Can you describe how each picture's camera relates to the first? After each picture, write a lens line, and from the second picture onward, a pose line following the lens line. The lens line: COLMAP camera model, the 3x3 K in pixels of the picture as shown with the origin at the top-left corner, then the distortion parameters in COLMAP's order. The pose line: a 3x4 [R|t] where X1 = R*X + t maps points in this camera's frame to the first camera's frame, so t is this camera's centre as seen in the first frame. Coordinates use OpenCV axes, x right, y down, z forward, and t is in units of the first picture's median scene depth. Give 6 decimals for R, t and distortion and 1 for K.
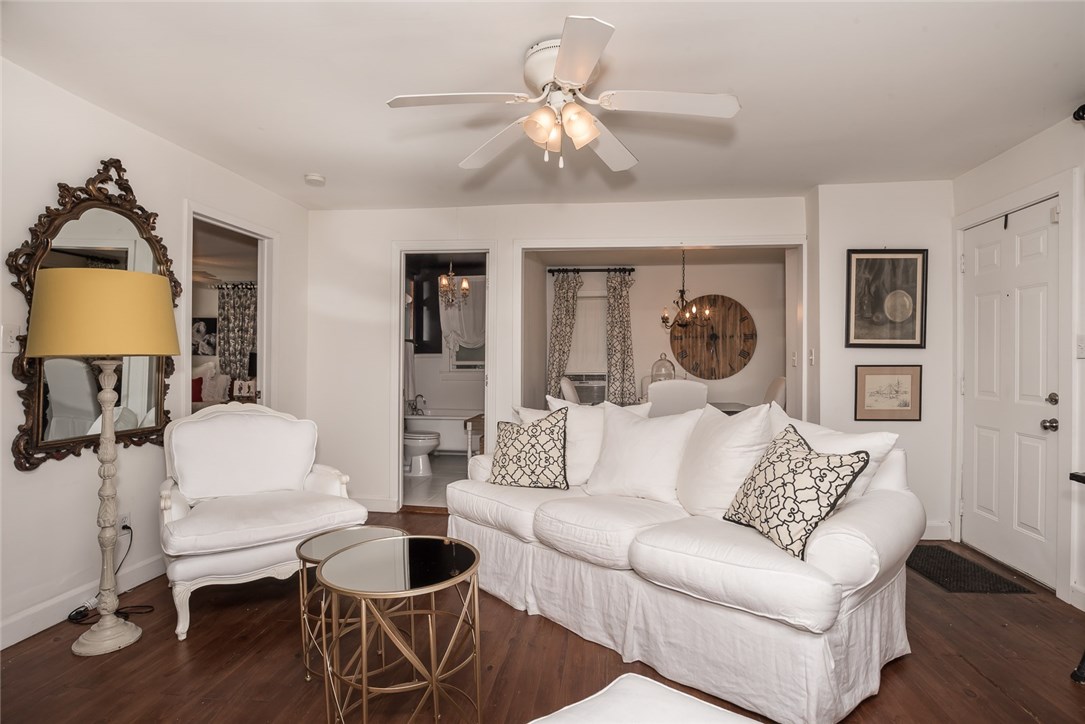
lens RADIAL K [[564.0, 0, 542.5], [0, 564.0, 362.0], [0, 0, 1]] dist [-0.064182, 0.029262]
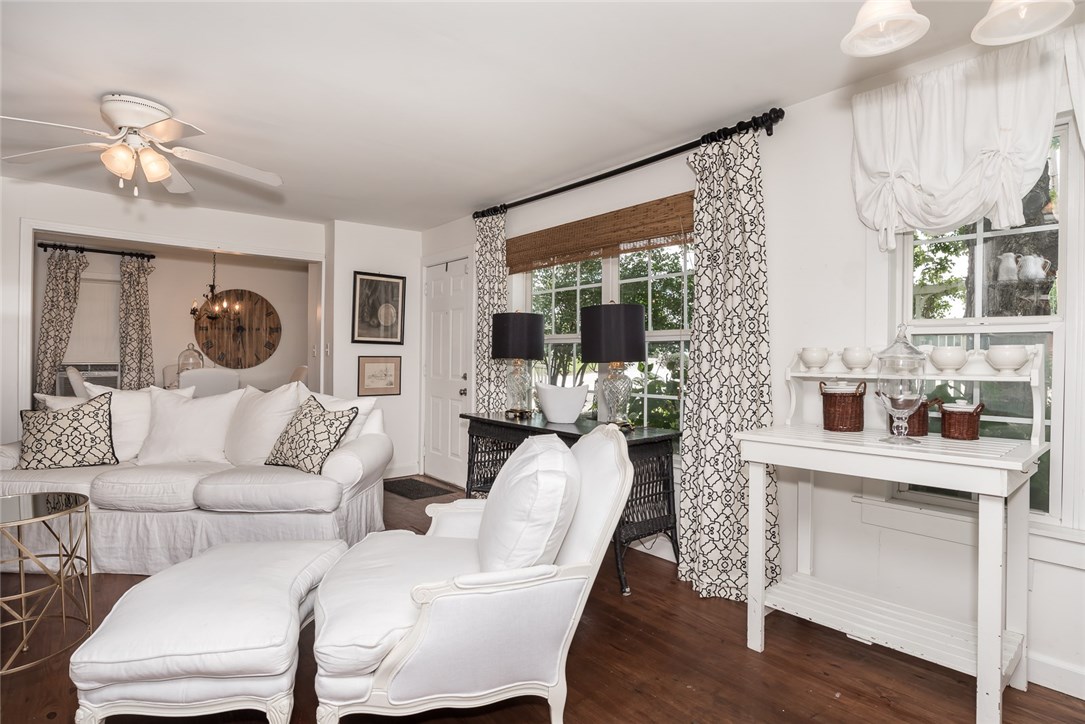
lens RADIAL K [[564.0, 0, 542.5], [0, 564.0, 362.0], [0, 0, 1]] dist [-0.064182, 0.029262]
pose [[0.687162, 0.000703, 0.726504, -0.164523], [-0.012204, 0.999870, 0.010576, 0.000443], [-0.726402, -0.016134, 0.687081, -0.361378]]
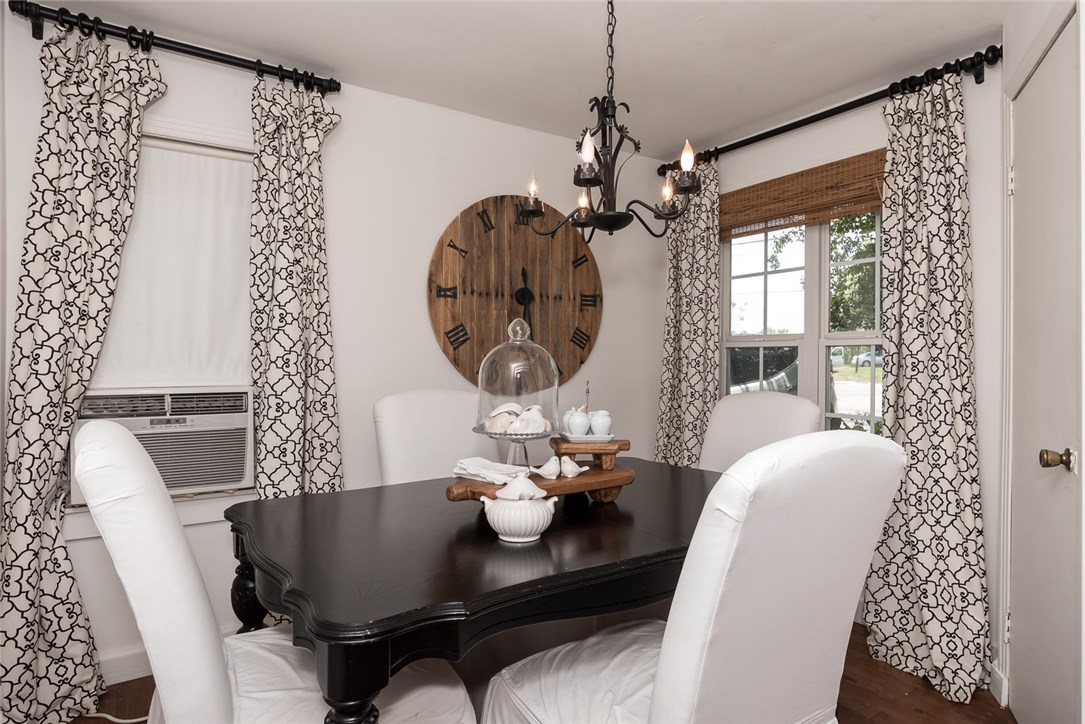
lens RADIAL K [[613.4, 0, 542.5], [0, 613.4, 362.0], [0, 0, 1]] dist [-0.044353, 0.027228]
pose [[0.777318, 0.003878, 0.629096, 0.065746], [-0.001434, 0.999989, -0.004392, 0.016716], [-0.629106, 0.002512, 0.777315, 1.564959]]
